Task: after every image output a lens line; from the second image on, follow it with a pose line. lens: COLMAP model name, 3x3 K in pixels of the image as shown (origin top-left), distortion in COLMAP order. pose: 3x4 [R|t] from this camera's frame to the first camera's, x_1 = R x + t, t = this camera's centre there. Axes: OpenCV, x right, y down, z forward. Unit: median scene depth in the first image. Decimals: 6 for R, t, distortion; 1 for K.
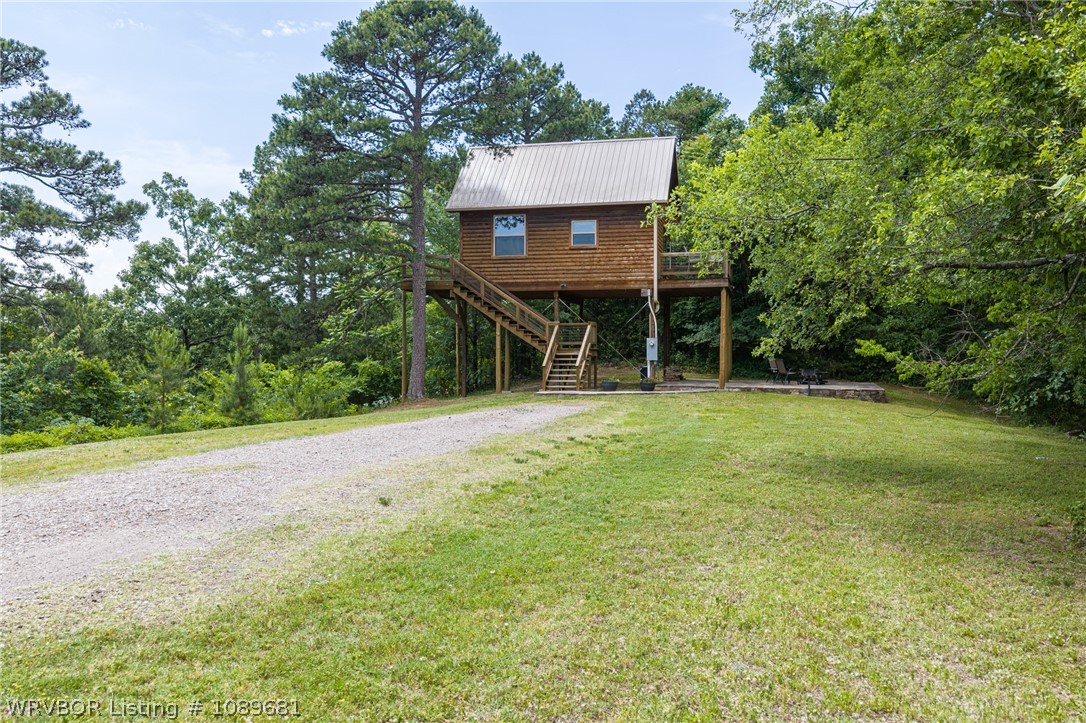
lens RADIAL K [[894.2, 0, 543.0], [0, 894.2, 361.5], [0, 0, 1]] dist [0.019686, -0.018509]
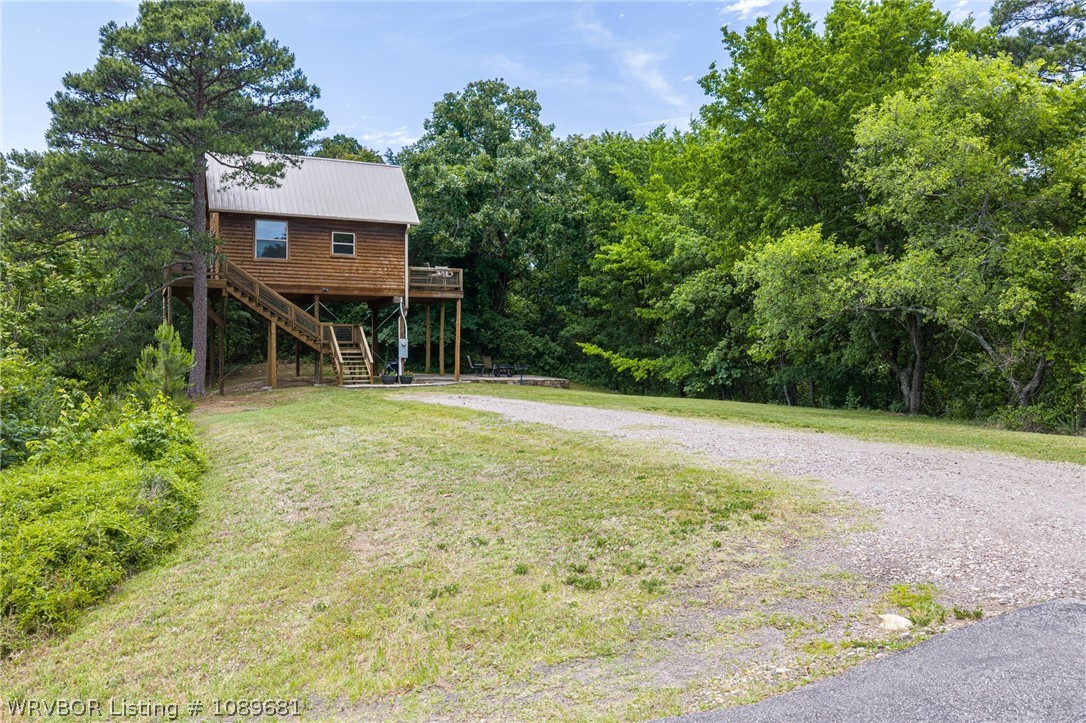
lens RADIAL K [[894.2, 0, 543.0], [0, 894.2, 361.5], [0, 0, 1]] dist [0.019686, -0.018509]
pose [[0.786448, -0.001621, 0.617654, -0.449333], [0.000078, 0.999997, 0.002526, 0.000715], [-0.617656, -0.001938, 0.786446, -0.035885]]
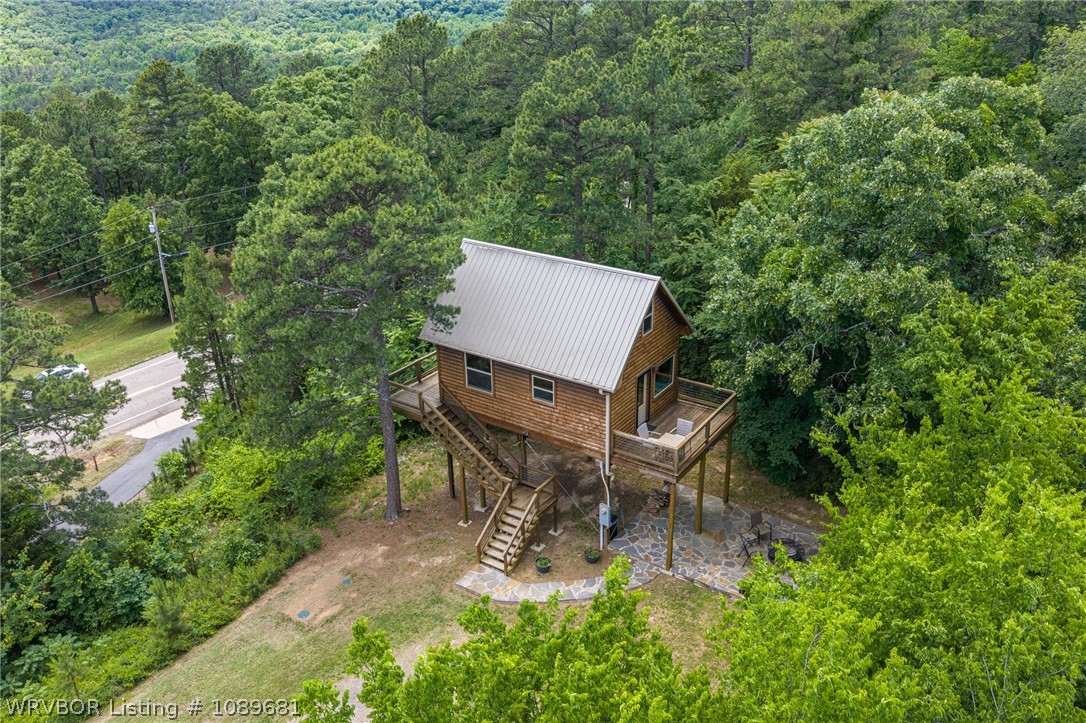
lens RADIAL K [[901.3, 0, 546.0], [0, 901.3, 360.0], [0, 0, 1]] dist [0.027124, -0.047715]
pose [[0.939313, 0.125584, -0.319249, 0.347806], [0.018497, 0.910695, 0.412665, -0.563481], [0.342563, -0.393527, 0.853105, 0.201127]]
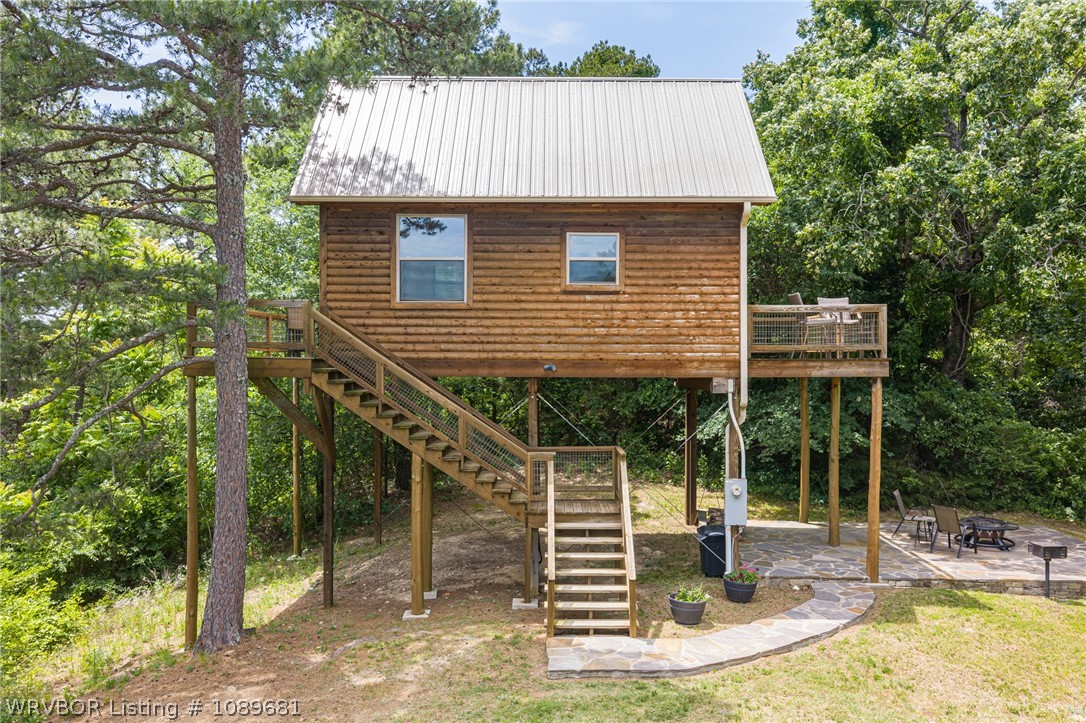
lens RADIAL K [[901.3, 0, 546.0], [0, 901.3, 360.0], [0, 0, 1]] dist [0.027124, -0.047715]
pose [[0.971147, 0.001371, 0.238477, -0.093724], [-0.000060, 0.999985, -0.005506, -0.086666], [-0.238481, 0.005333, 0.971132, 0.535521]]
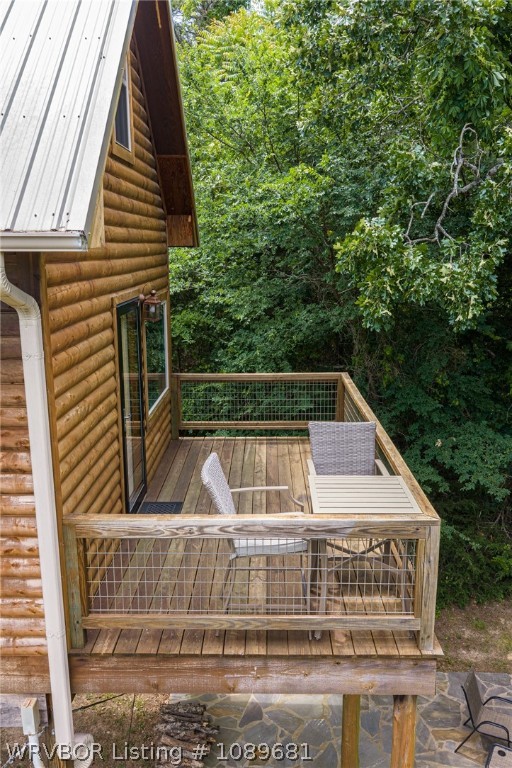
lens RADIAL K [[637.4, 0, 256.2], [0, 637.4, 385.3], [0, 0, 1]] dist [0.027124, -0.047715]
pose [[0.973160, -0.052045, 0.224168, 0.135677], [0.002452, 0.976381, 0.216042, -0.172012], [-0.230117, -0.209694, 0.950302, 0.855353]]
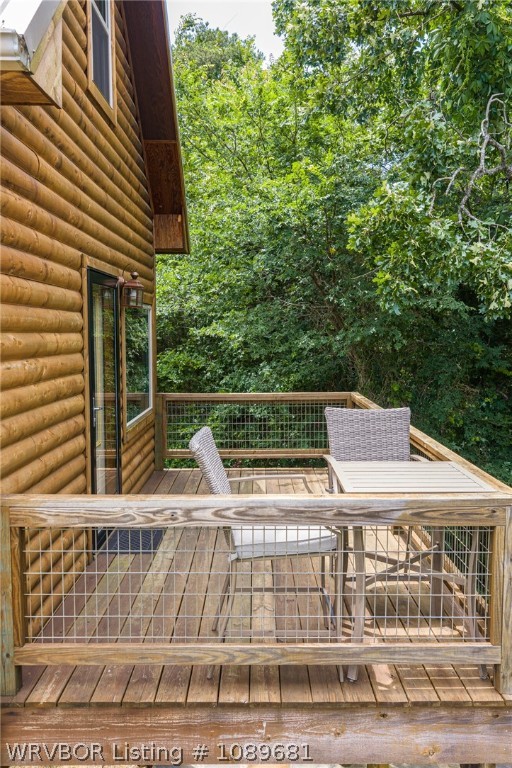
lens RADIAL K [[632.3, 0, 255.5], [0, 632.3, 385.9], [0, 0, 1]] dist [0.019686, -0.018509]
pose [[0.969058, -0.021361, 0.245908, 0.139642], [-0.000142, 0.996200, 0.087094, -0.142280], [-0.246834, -0.084434, 0.965372, 0.885744]]
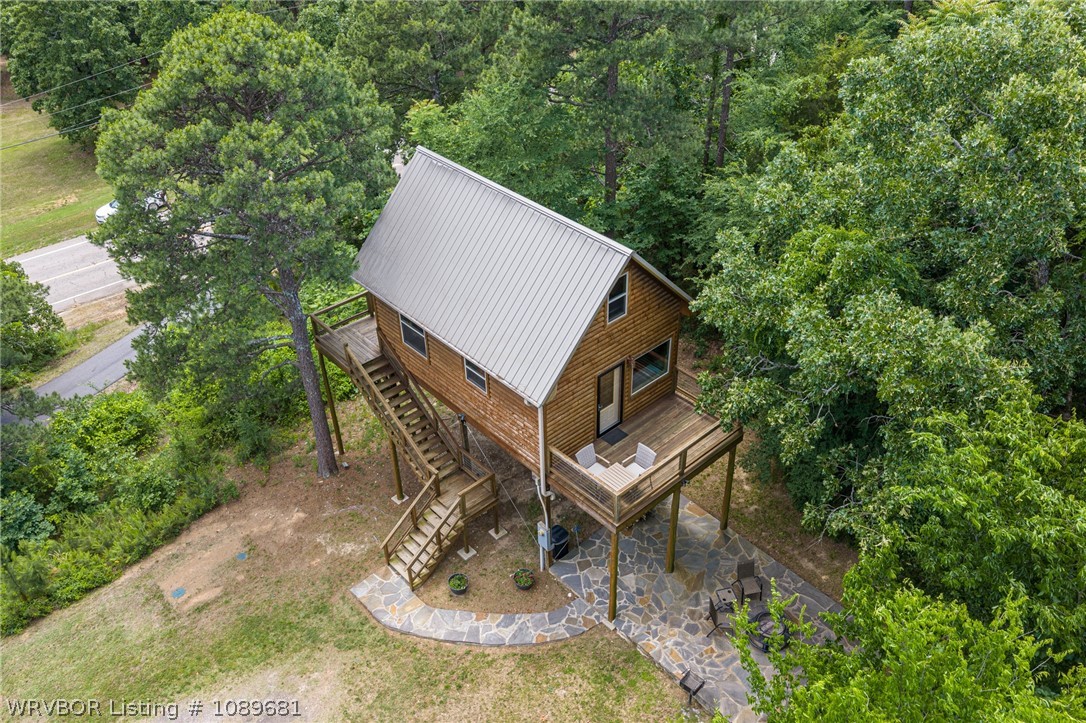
lens RADIAL K [[901.3, 0, 546.0], [0, 901.3, 360.0], [0, 0, 1]] dist [0.027124, -0.047715]
pose [[0.832723, 0.314358, -0.455799, 0.417907], [0.020859, 0.804806, 0.593172, -0.577689], [0.553297, -0.503455, 0.663623, 0.556155]]
